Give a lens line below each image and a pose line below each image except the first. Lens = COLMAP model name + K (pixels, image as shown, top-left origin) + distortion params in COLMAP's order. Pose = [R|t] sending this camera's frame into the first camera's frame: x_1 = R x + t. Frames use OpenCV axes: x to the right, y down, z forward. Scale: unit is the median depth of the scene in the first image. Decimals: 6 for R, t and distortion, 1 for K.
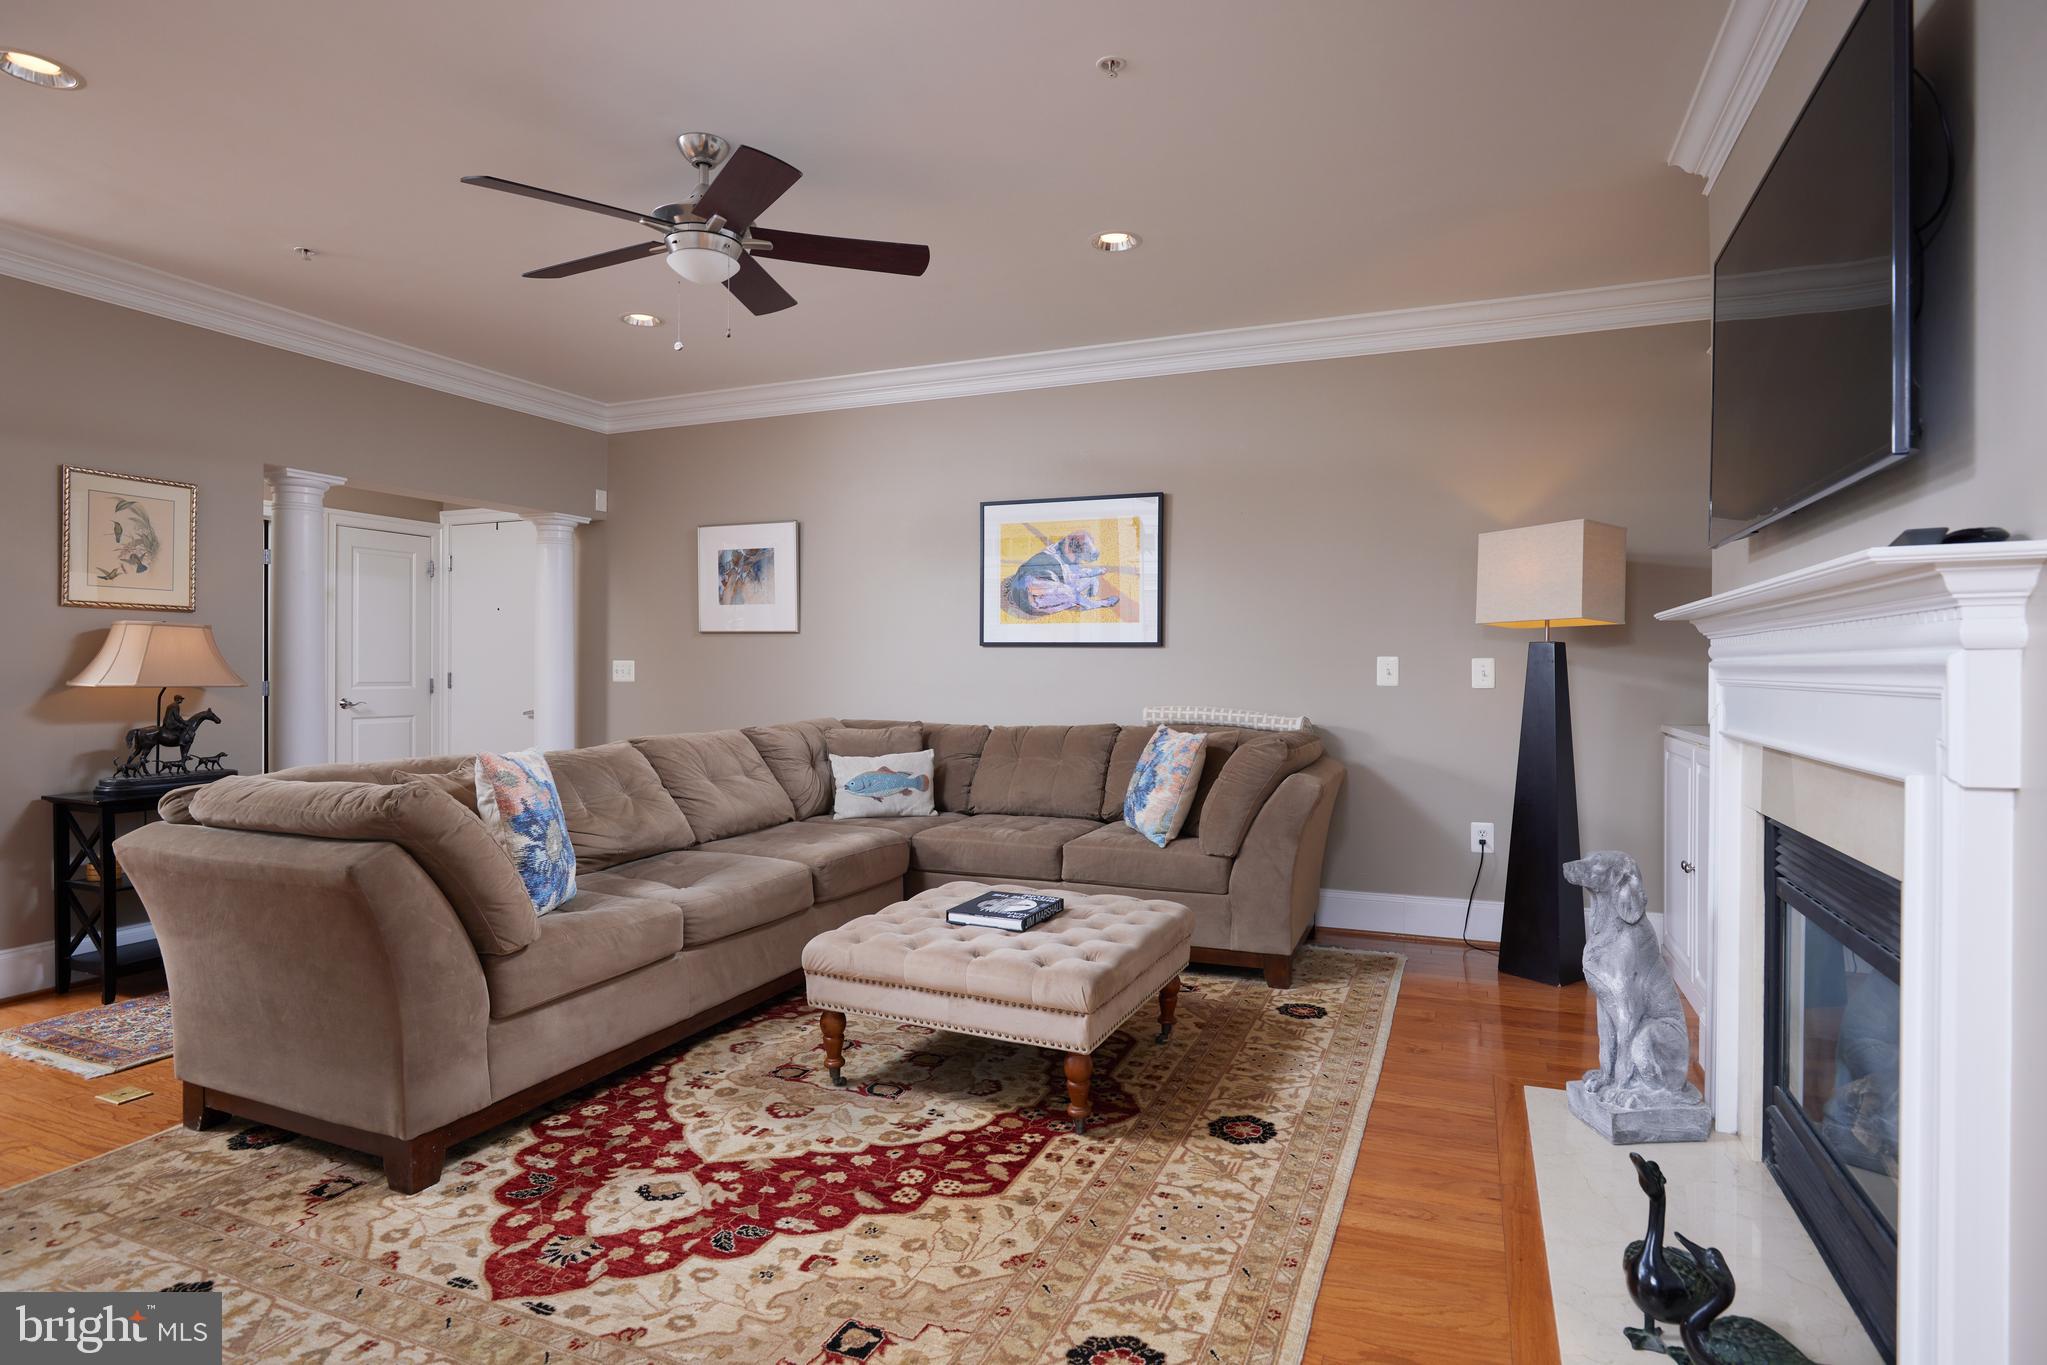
lens RADIAL K [[1045.3, 0, 1057.5], [0, 1045.3, 672.3], [0, 0, 1]] dist [-0.022464, 0.004011]
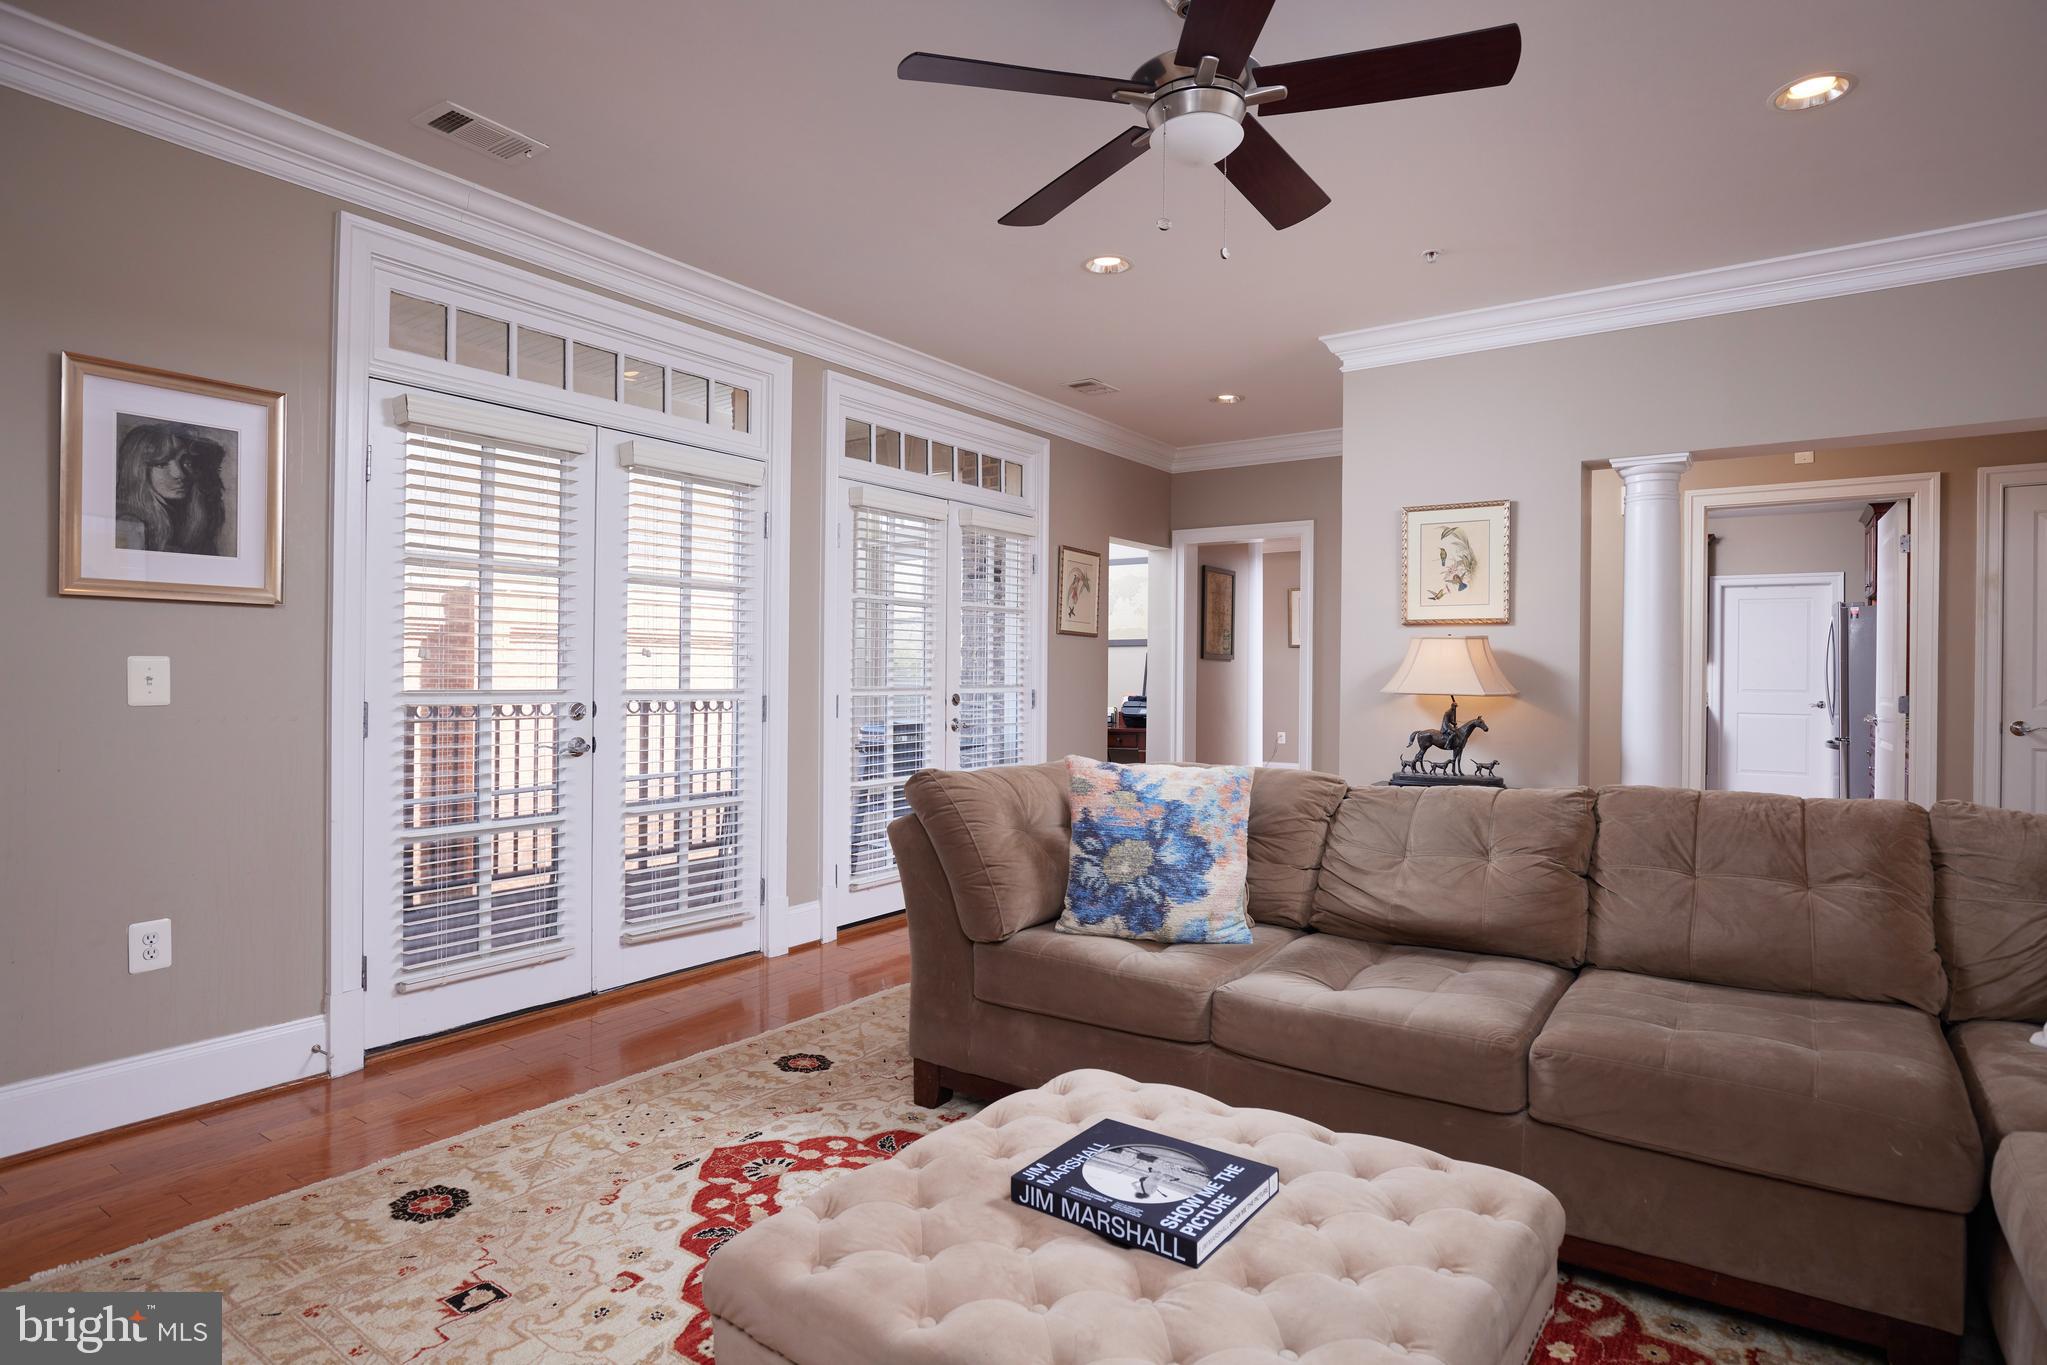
lens RADIAL K [[1090.5, 0, 1043.5], [0, 1090.5, 673.4], [0, 0, 1]] dist [-0.032607, 0.001967]
pose [[-0.217091, -0.000202, -0.976151, 0.497121], [-0.013132, 0.999910, 0.002714, -0.007617], [0.976063, 0.013408, -0.217074, 1.182543]]
